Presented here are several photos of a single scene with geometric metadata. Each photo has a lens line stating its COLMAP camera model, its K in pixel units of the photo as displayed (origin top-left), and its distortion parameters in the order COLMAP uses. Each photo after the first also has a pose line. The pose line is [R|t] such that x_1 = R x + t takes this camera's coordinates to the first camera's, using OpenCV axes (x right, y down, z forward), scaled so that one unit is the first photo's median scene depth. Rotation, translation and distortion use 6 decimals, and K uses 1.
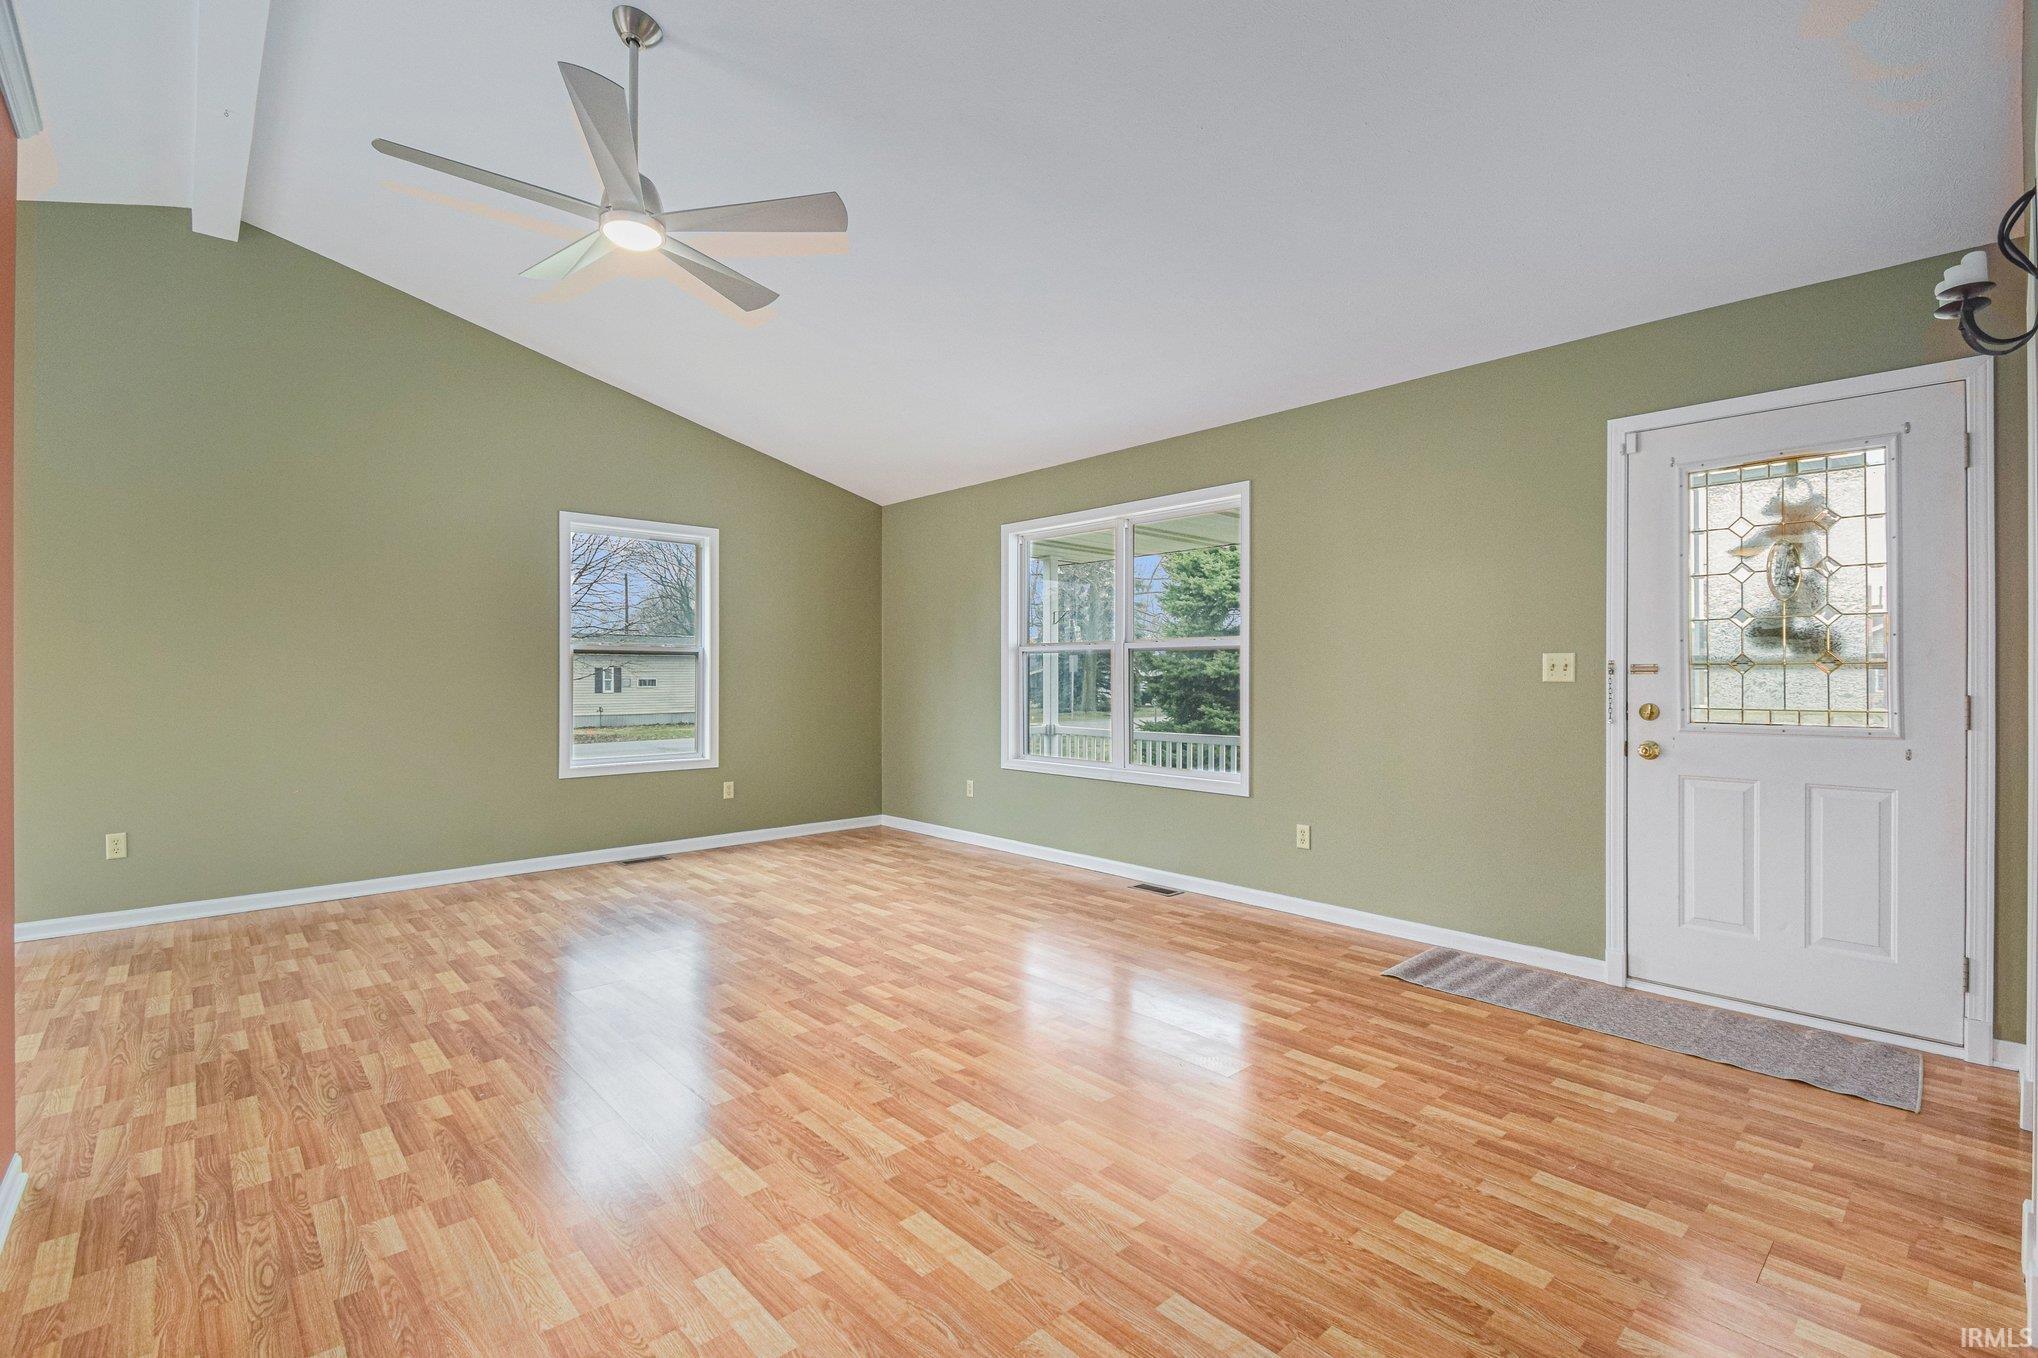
lens RADIAL K [[924.1, 0, 1031.0], [0, 924.1, 672.7], [0, 0, 1]] dist [0.002902, -0.004694]
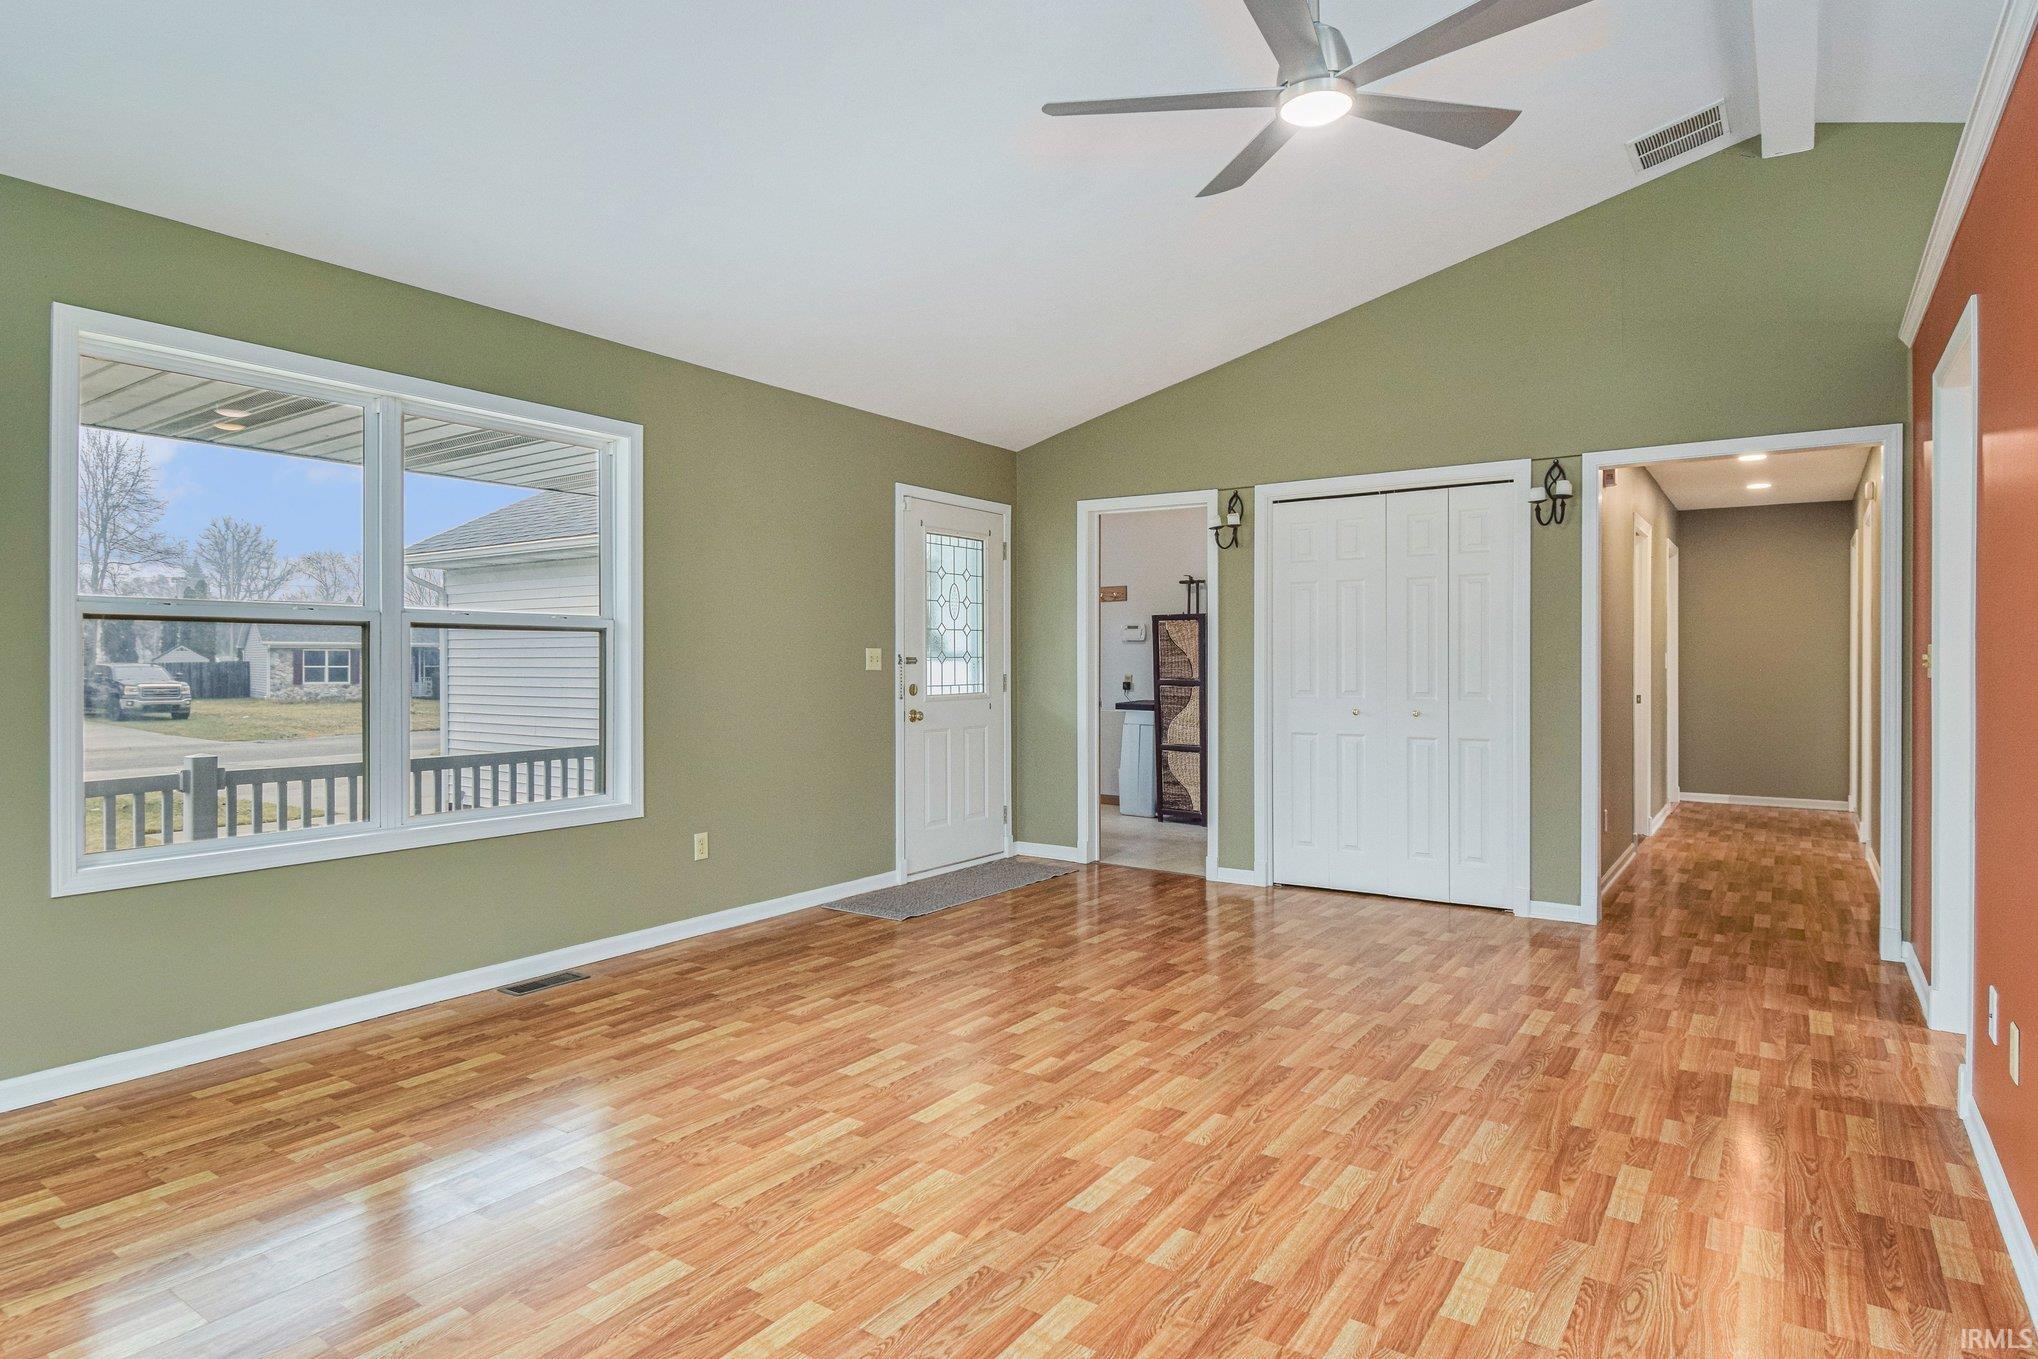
lens RADIAL K [[1113.5, 0, 1066.2], [0, 1113.5, 659.0], [0, 0, 1]] dist [0.016135, 0.001277]
pose [[-0.245817, 0.003187, 0.969311, -1.152272], [-0.000047, 0.999995, -0.003300, -0.000094], [-0.969316, -0.000857, -0.245815, 1.274487]]
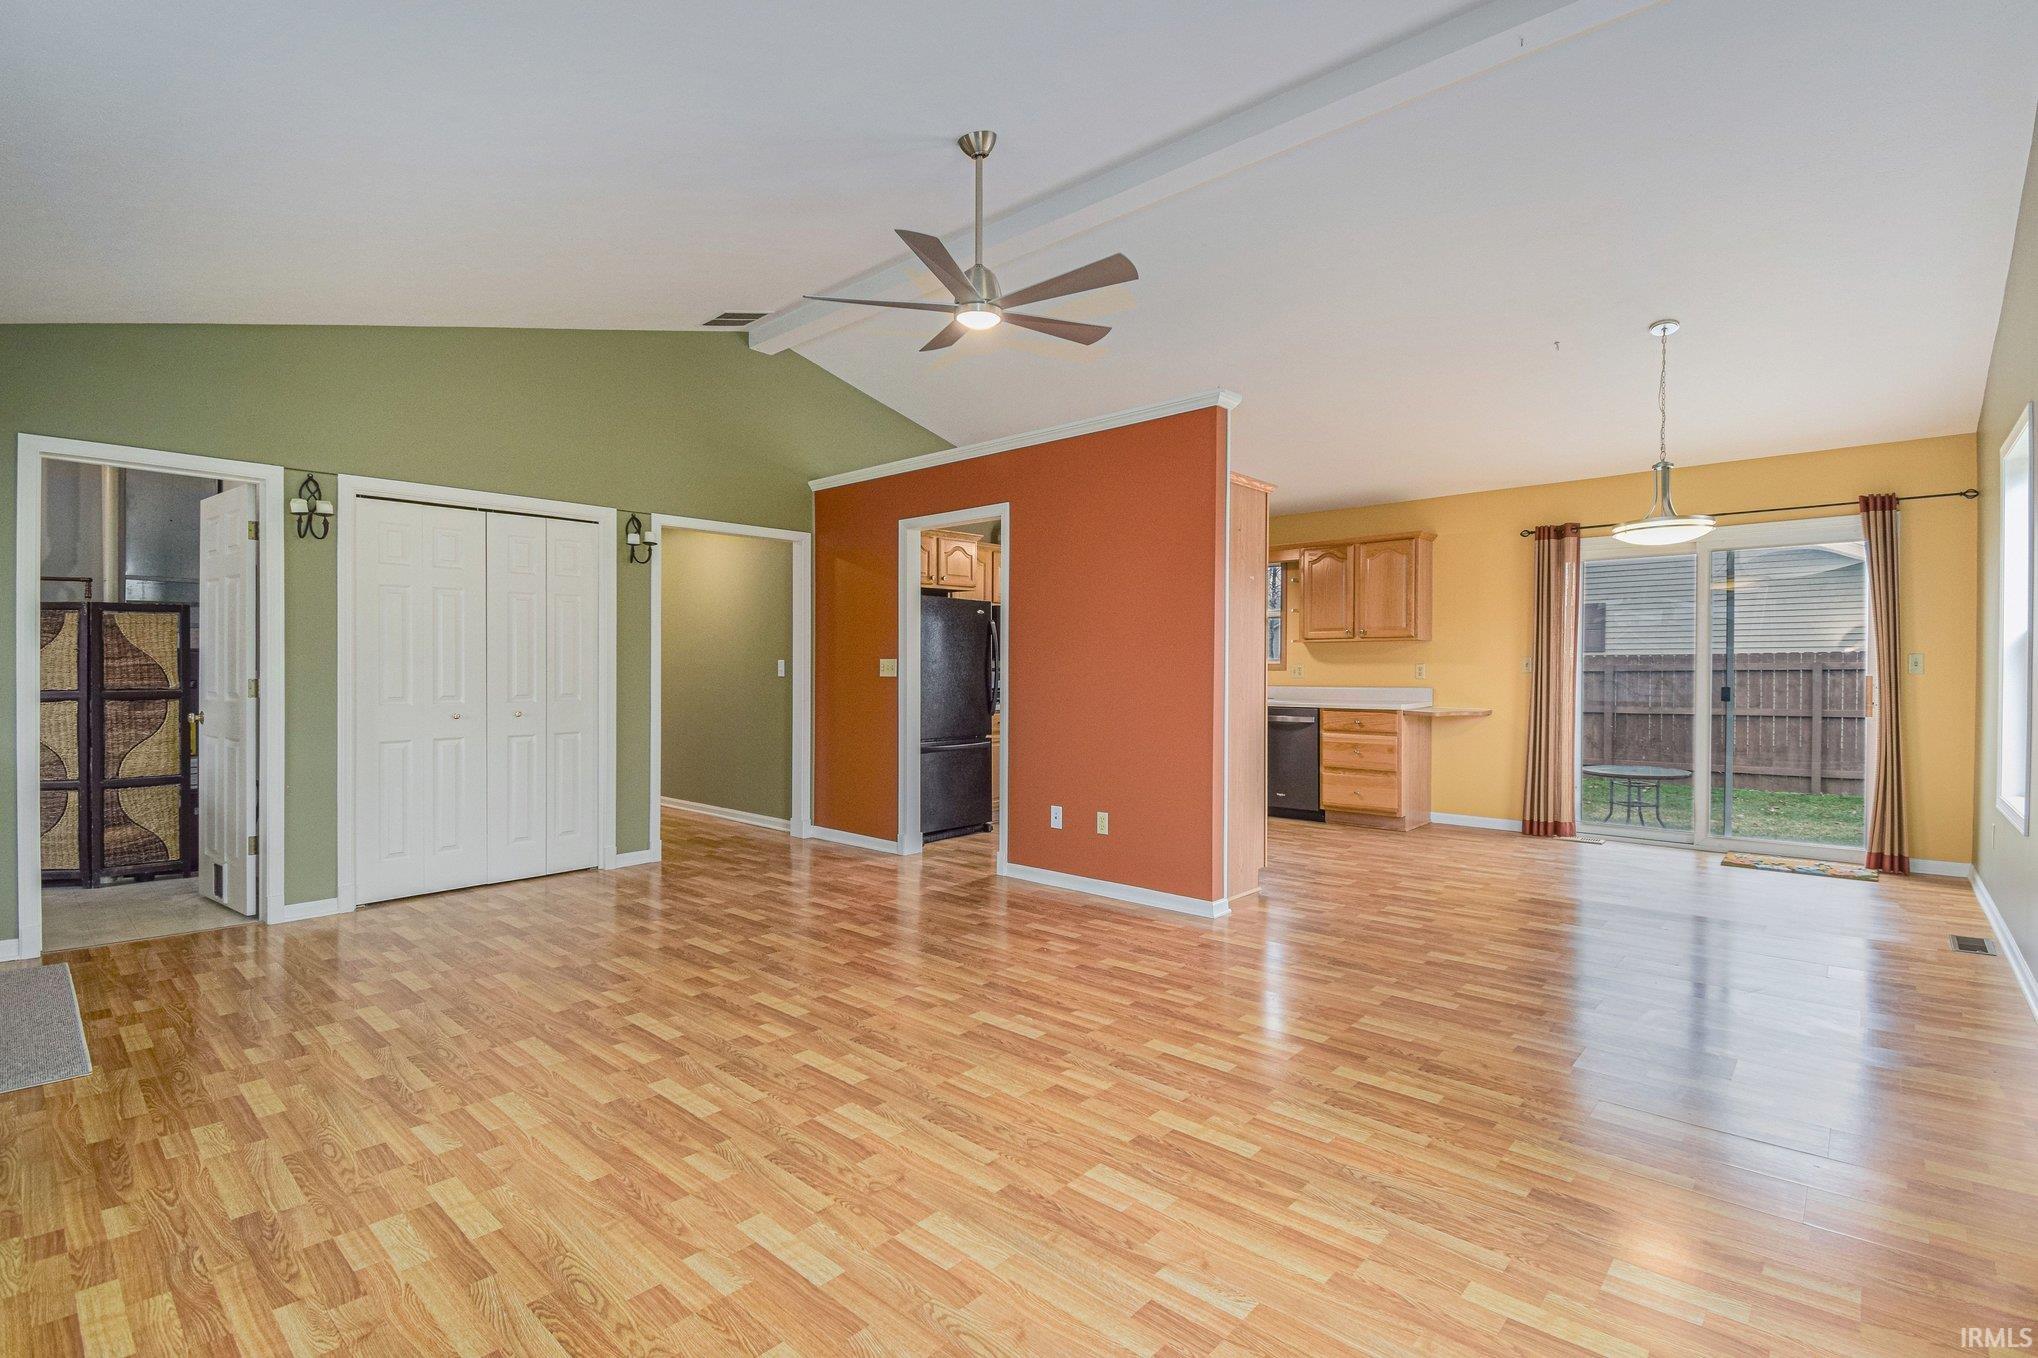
lens RADIAL K [[924.1, 0, 1009.3], [0, 924.1, 674.9], [0, 0, 1]] dist [0.002902, -0.004694]
pose [[-0.996814, 0.001891, -0.079739, -0.332951], [0.001348, 0.999976, 0.006857, 0.001294], [0.079750, 0.006728, -0.996792, 1.984231]]
